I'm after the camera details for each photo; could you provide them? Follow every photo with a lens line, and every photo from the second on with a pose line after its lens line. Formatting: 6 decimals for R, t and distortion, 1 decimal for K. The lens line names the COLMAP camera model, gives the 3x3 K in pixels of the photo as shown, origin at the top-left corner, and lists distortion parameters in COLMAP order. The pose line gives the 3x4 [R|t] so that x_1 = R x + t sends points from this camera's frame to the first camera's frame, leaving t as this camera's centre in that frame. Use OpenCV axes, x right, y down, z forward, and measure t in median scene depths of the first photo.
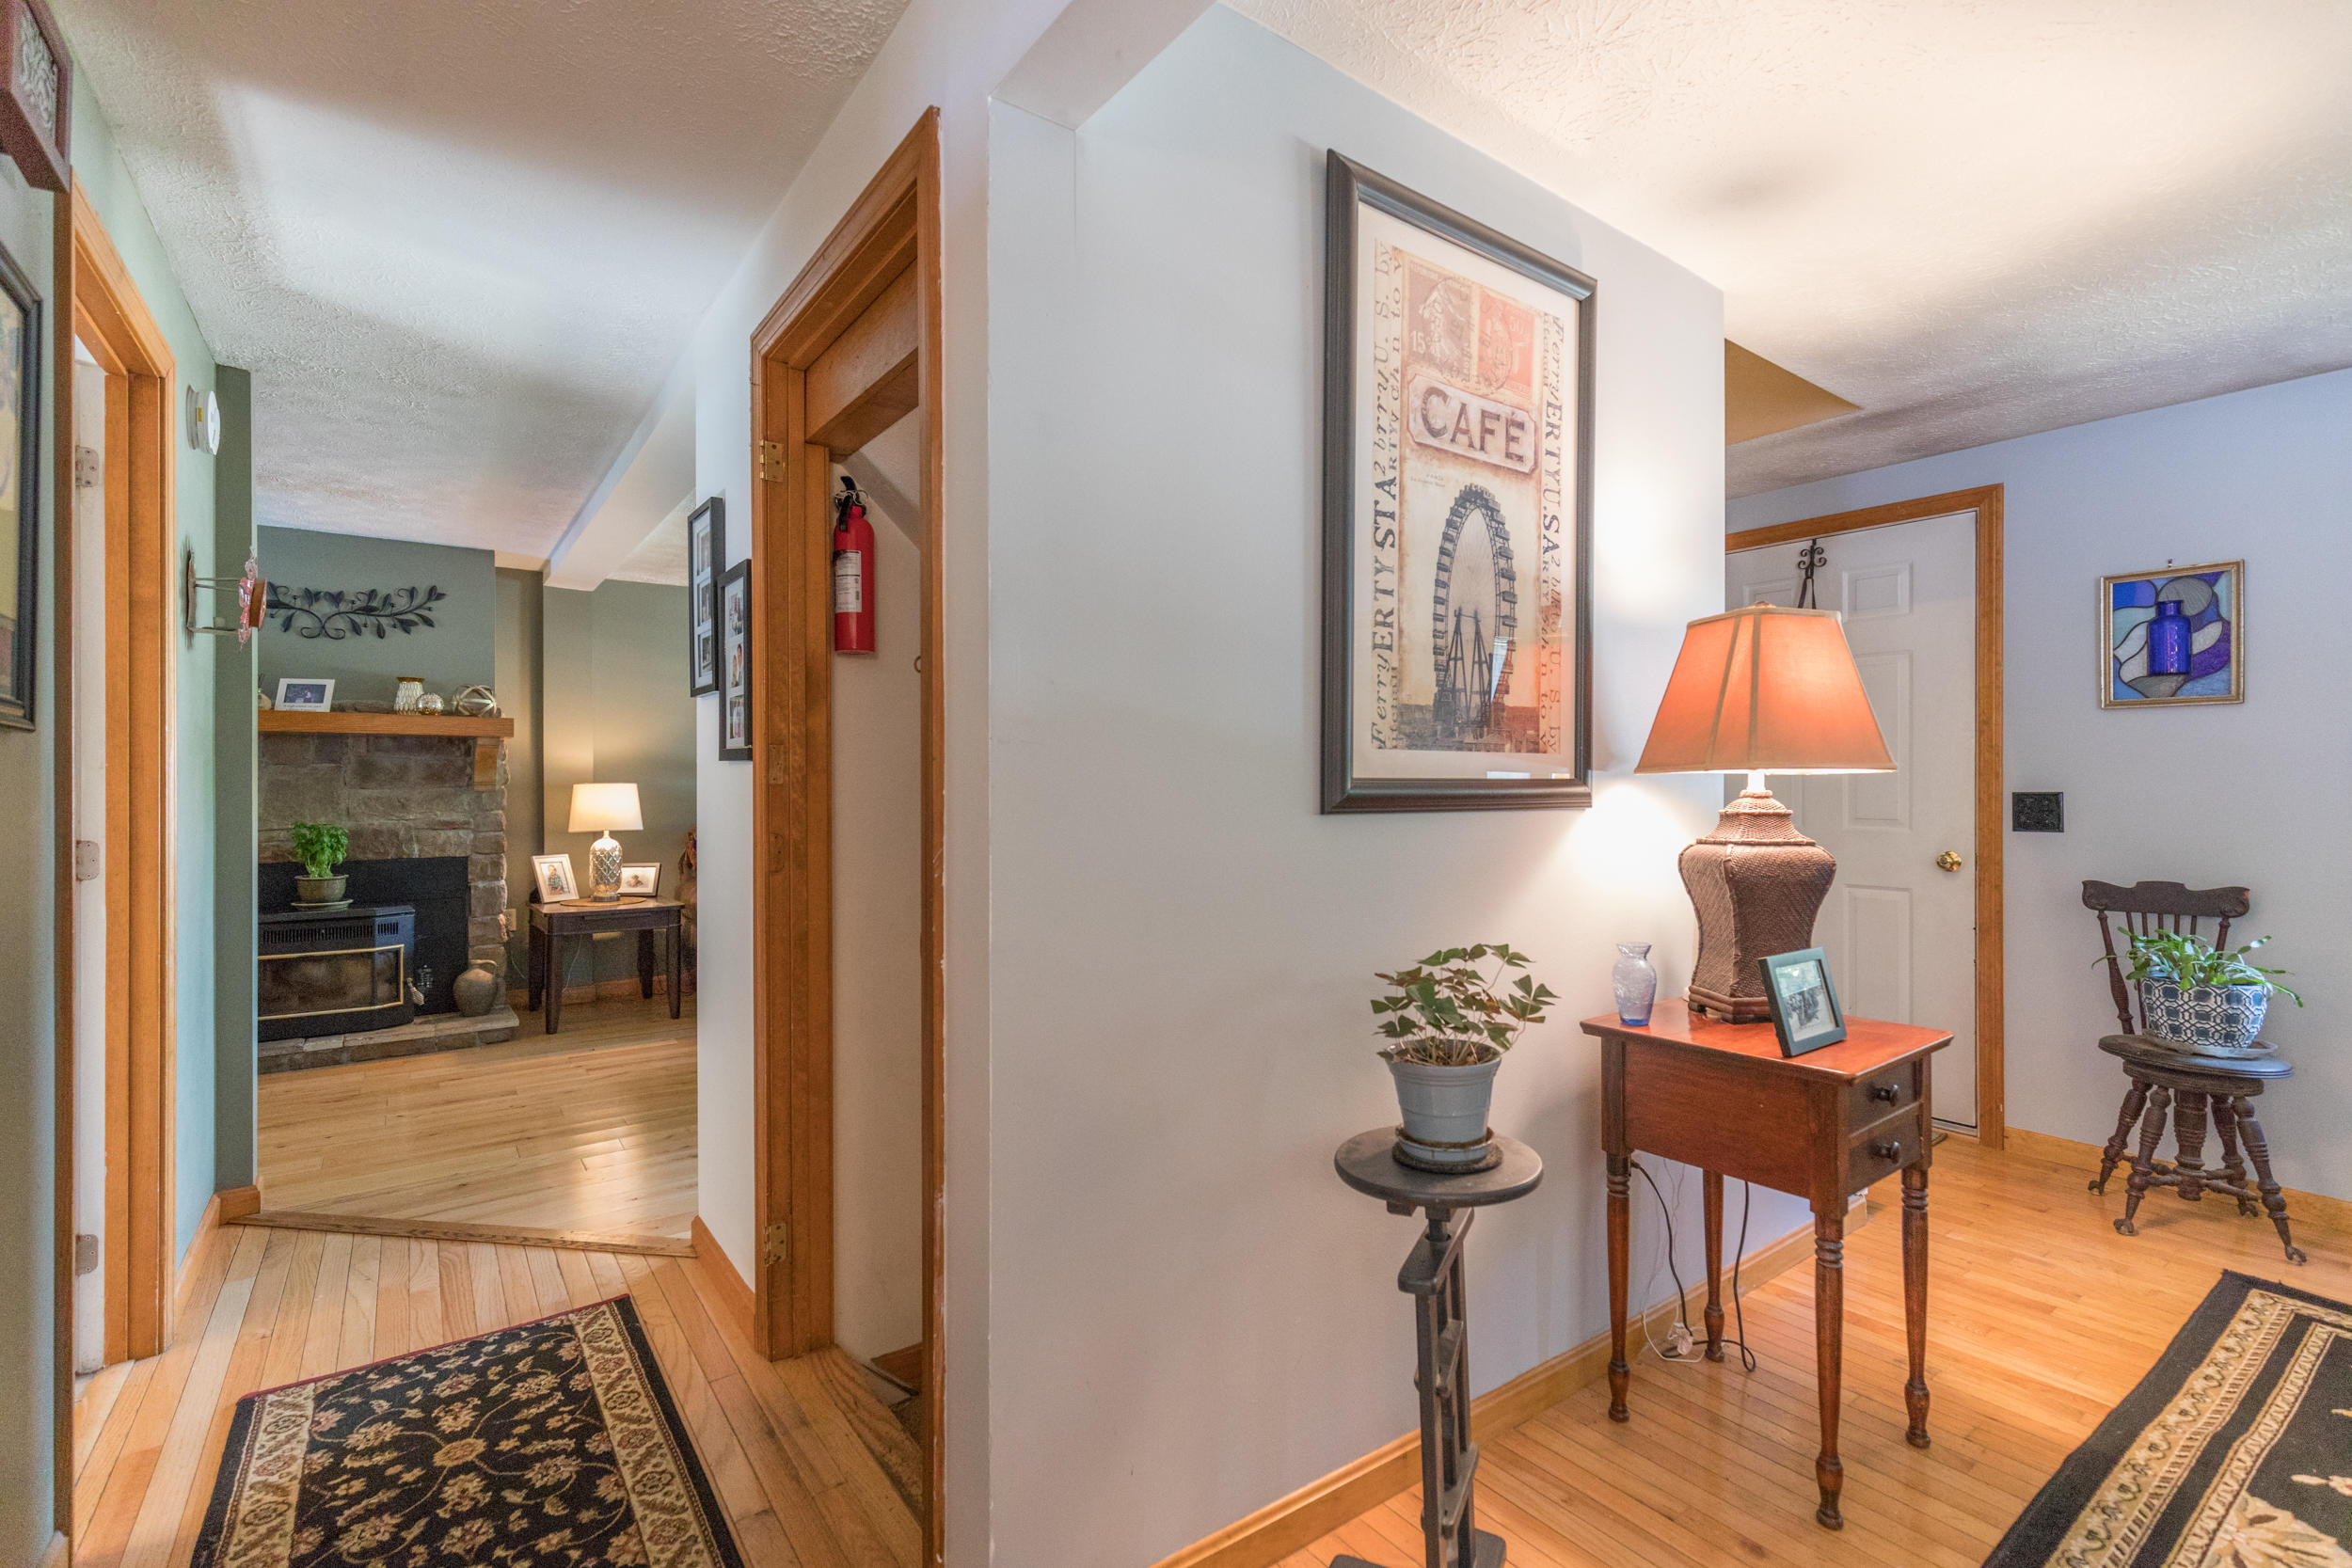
lens RADIAL K [[1060.1, 0, 1176.0], [0, 1060.1, 784.0], [0, 0, 1]] dist [0.001402, 0.000264]
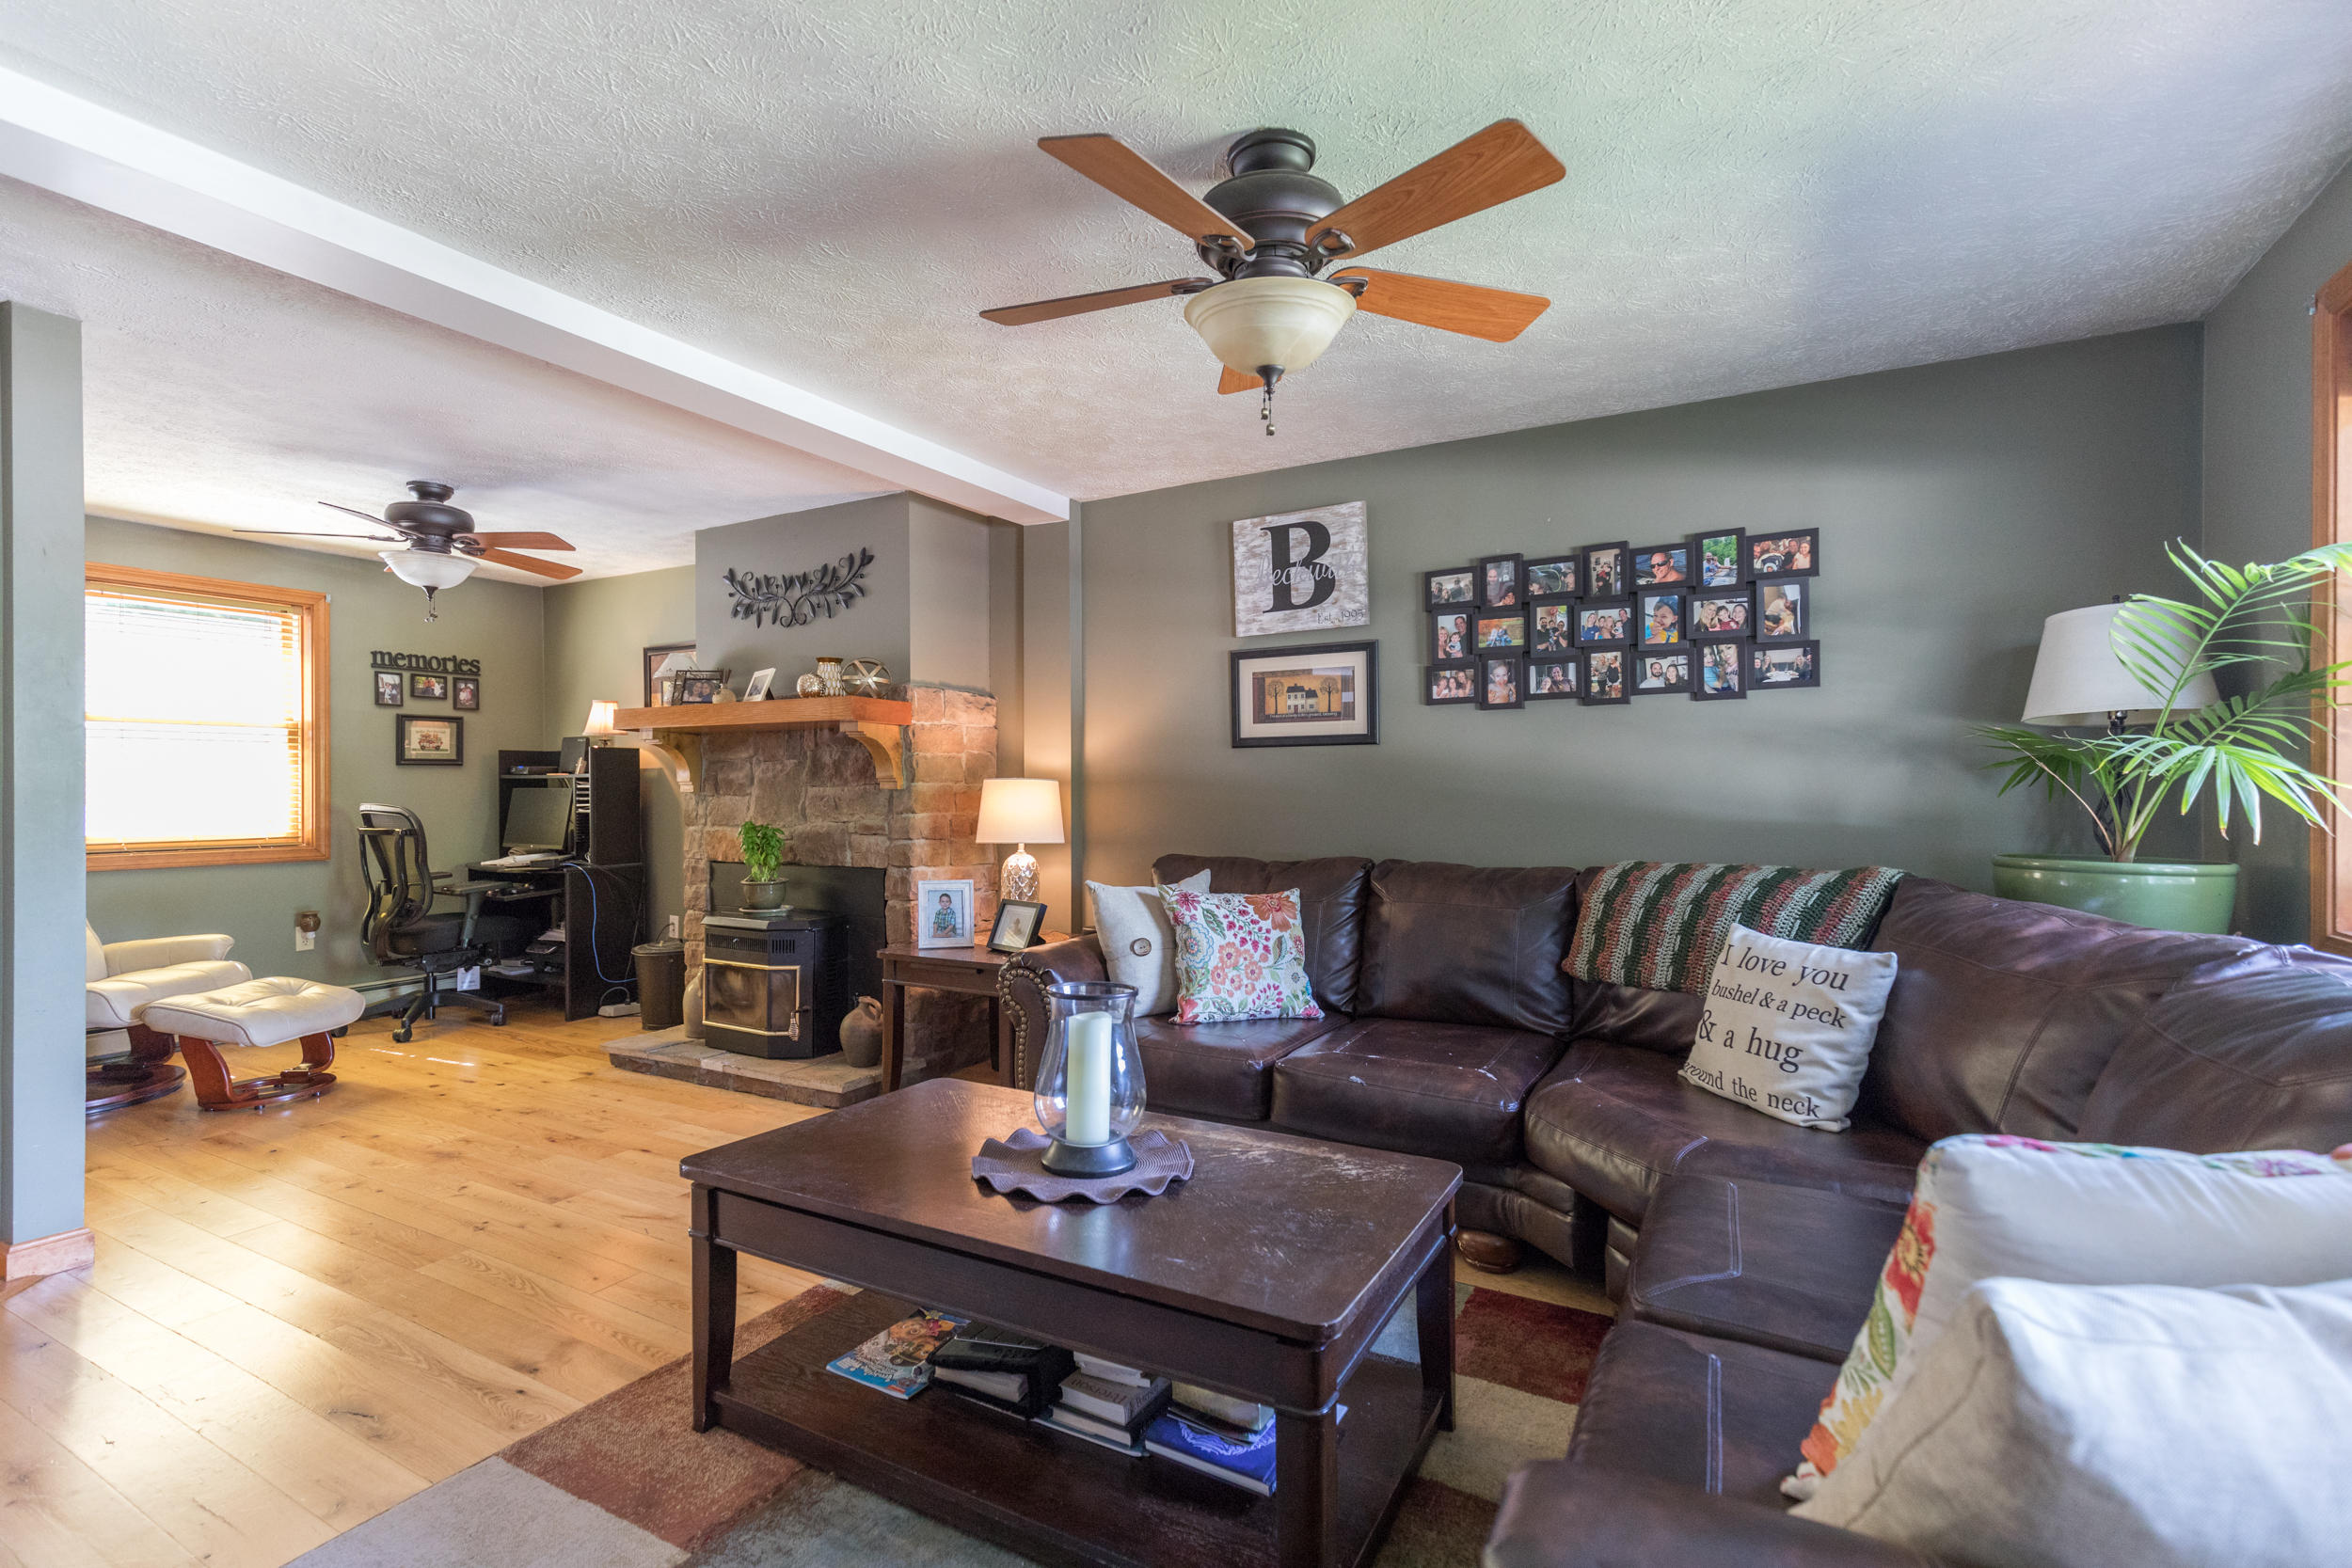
lens RADIAL K [[1060.1, 0, 1176.0], [0, 1060.1, 784.0], [0, 0, 1]] dist [0.001402, 0.000264]
pose [[0.420605, -0.008458, -0.907204, 0.177738], [0.008285, 0.999951, -0.005482, 0.009617], [0.907206, -0.005210, 0.420655, 0.877982]]
